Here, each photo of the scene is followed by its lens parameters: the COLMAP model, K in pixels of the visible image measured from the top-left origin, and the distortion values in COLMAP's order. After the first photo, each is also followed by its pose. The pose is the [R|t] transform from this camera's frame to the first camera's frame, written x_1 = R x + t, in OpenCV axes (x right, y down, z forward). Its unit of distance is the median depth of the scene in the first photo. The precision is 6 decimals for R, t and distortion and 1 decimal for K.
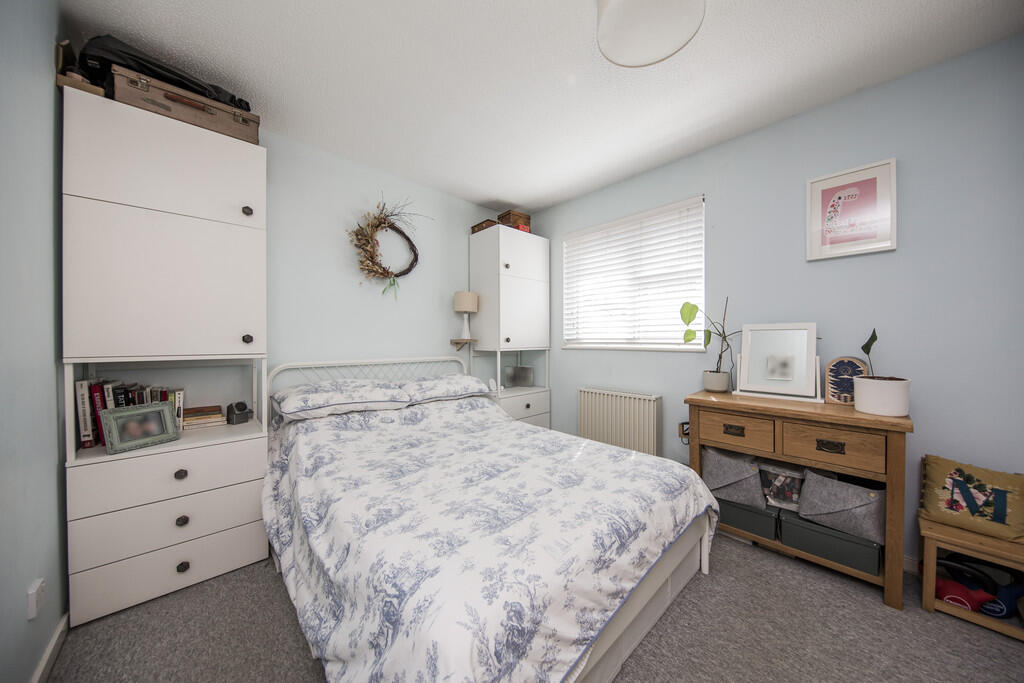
lens RADIAL K [[326.5, 0, 512.0], [0, 326.5, 341.5], [0, 0, 1]] dist [-0.006052, -0.000086]
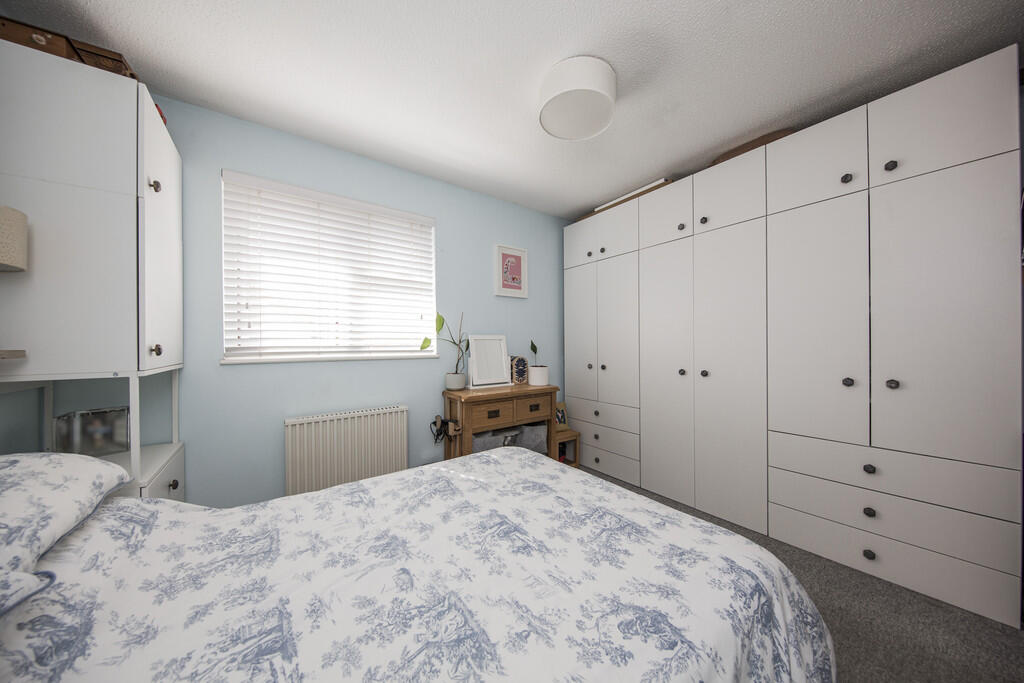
lens RADIAL K [[338.5, 0, 515.3], [0, 338.5, 344.7], [0, 0, 1]] dist [0.001048, -0.000028]
pose [[0.118410, -0.002052, 0.992963, -0.725847], [0.011960, 0.999928, 0.000640, -0.013695], [-0.992893, 0.011800, 0.118426, 0.781055]]
